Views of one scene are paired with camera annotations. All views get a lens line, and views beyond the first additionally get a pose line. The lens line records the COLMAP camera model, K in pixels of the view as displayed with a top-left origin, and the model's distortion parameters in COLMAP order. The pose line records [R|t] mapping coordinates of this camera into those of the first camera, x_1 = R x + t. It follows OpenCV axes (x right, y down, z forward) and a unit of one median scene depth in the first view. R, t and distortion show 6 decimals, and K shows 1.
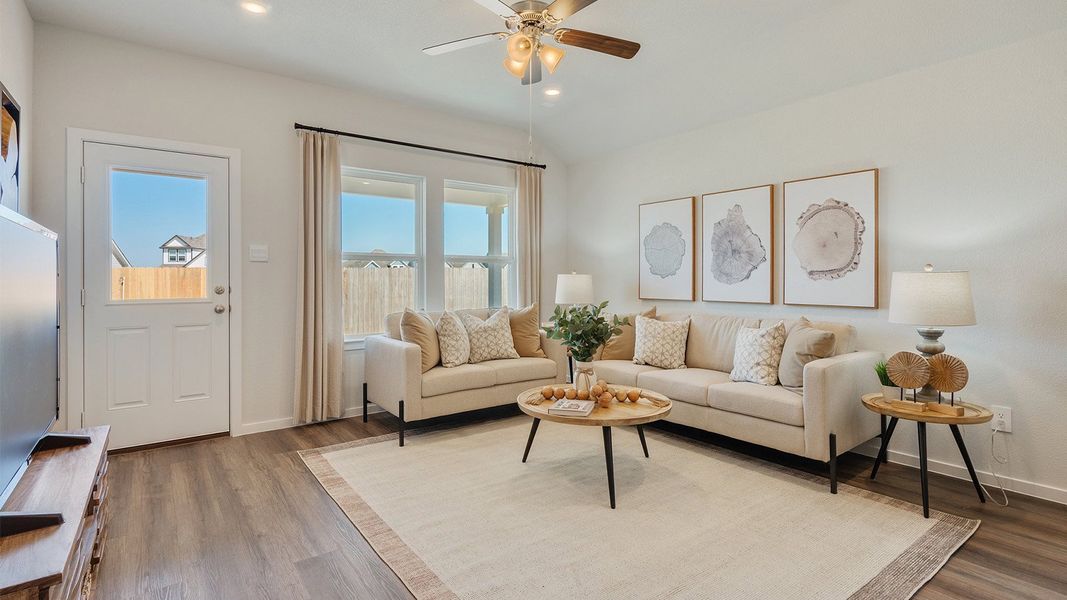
lens RADIAL K [[511.9, 0, 595.6], [0, 511.9, 280.8], [0, 0, 1]] dist [0.002006, 0.000311]
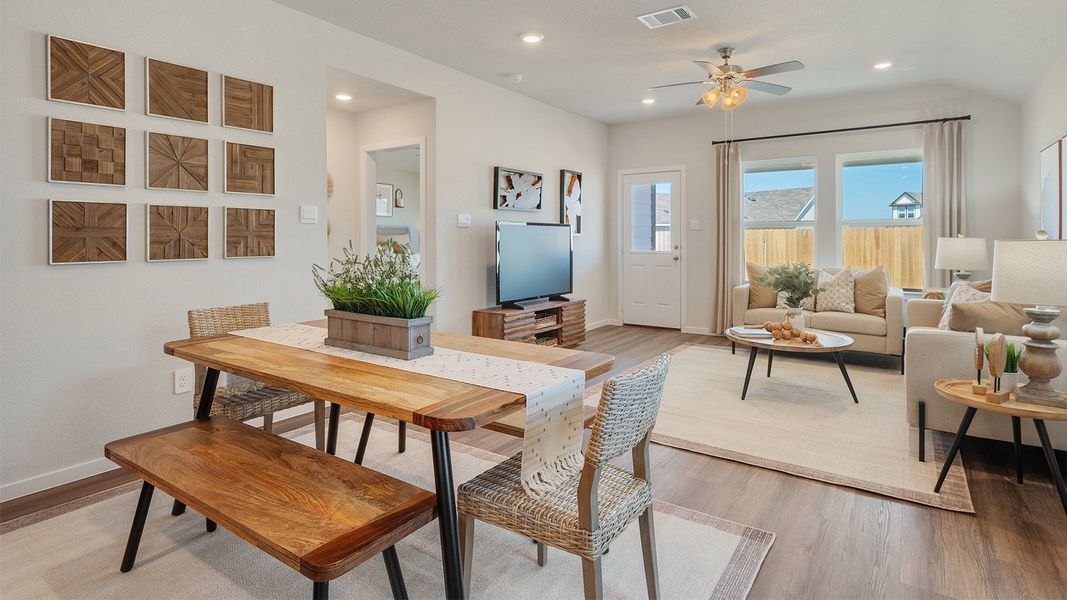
lens RADIAL K [[594.9, 0, 552.4], [0, 594.9, 242.4], [0, 0, 1]] dist [-0.000077, -0.000230]
pose [[0.312284, 0.011695, -0.949917, 0.944745], [-0.005115, 0.999930, 0.010630, -0.014359], [0.949975, 0.001539, 0.312322, -0.031706]]
